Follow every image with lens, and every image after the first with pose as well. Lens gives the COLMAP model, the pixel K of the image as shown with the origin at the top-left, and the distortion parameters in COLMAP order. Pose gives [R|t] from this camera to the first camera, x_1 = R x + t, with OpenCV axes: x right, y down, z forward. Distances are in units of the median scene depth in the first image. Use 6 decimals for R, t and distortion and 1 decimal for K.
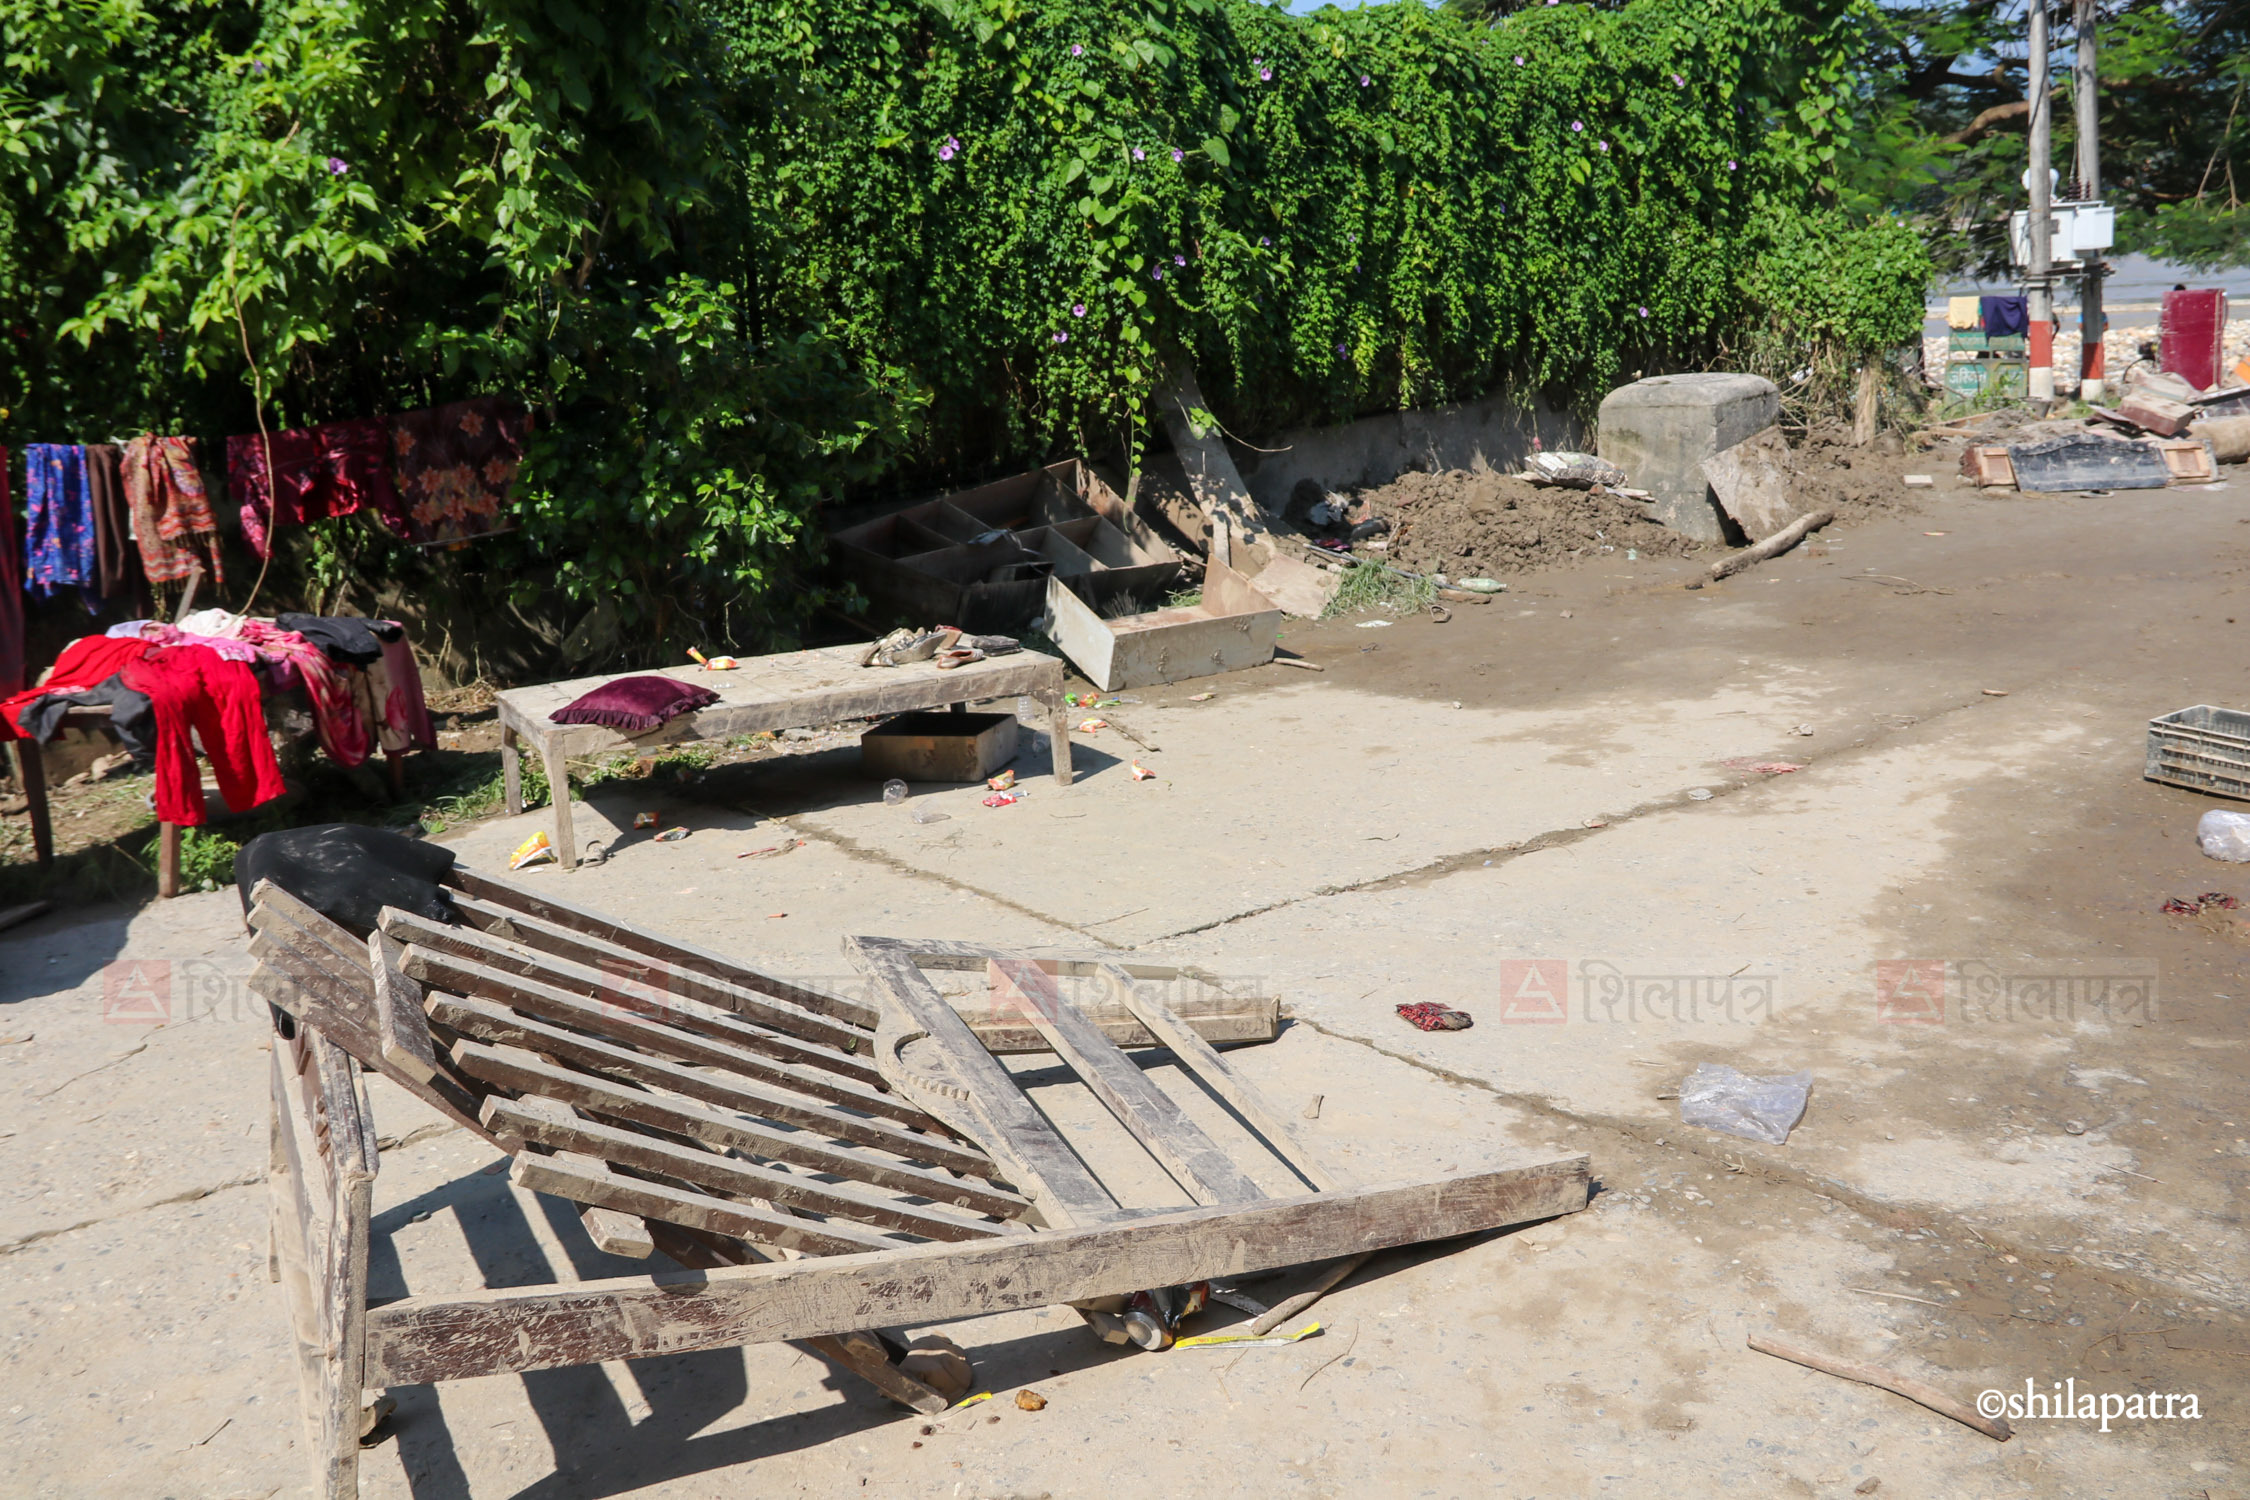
lens RADIAL K [[1863.8, 0, 1106.9], [0, 1863.8, 764.4], [0, 0, 1]] dist [-0.179720, 0.124736]
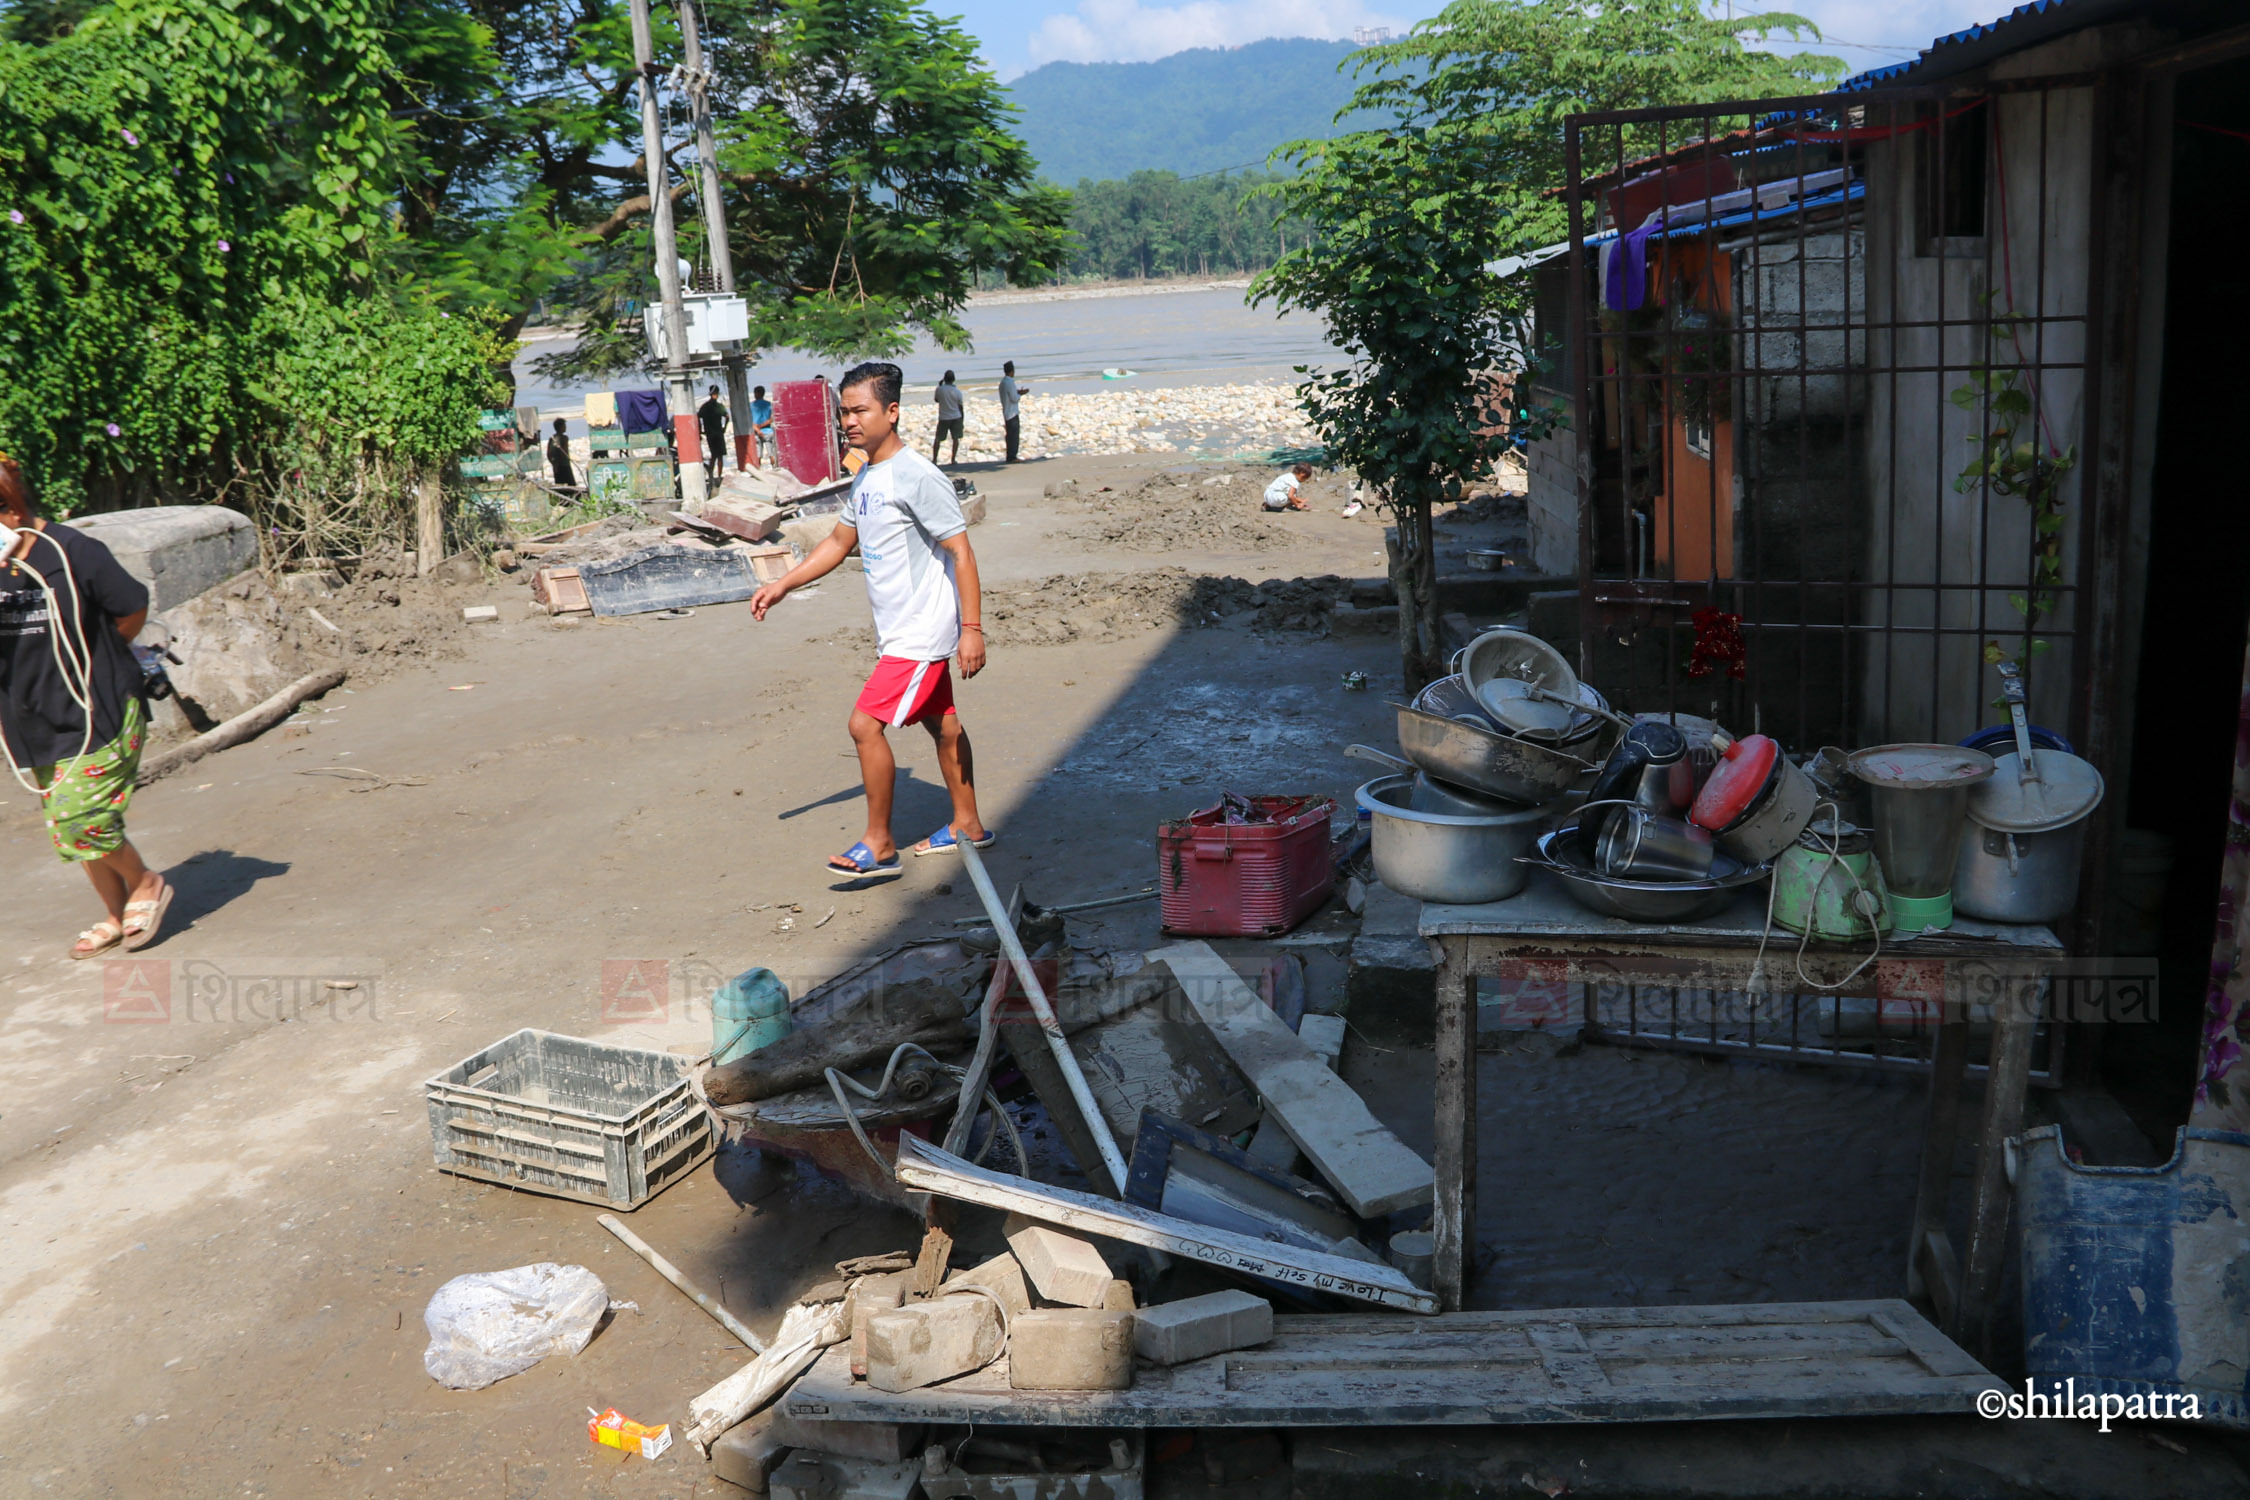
lens RADIAL K [[1863.8, 0, 1127.7], [0, 1863.8, 754.8], [0, 0, 1]] dist [-0.179720, 0.124736]
pose [[0.792537, -0.104382, 0.600823, 0.162716], [0.138700, 0.990274, -0.010916, -0.038292], [-0.593841, 0.091985, 0.799307, 0.132041]]
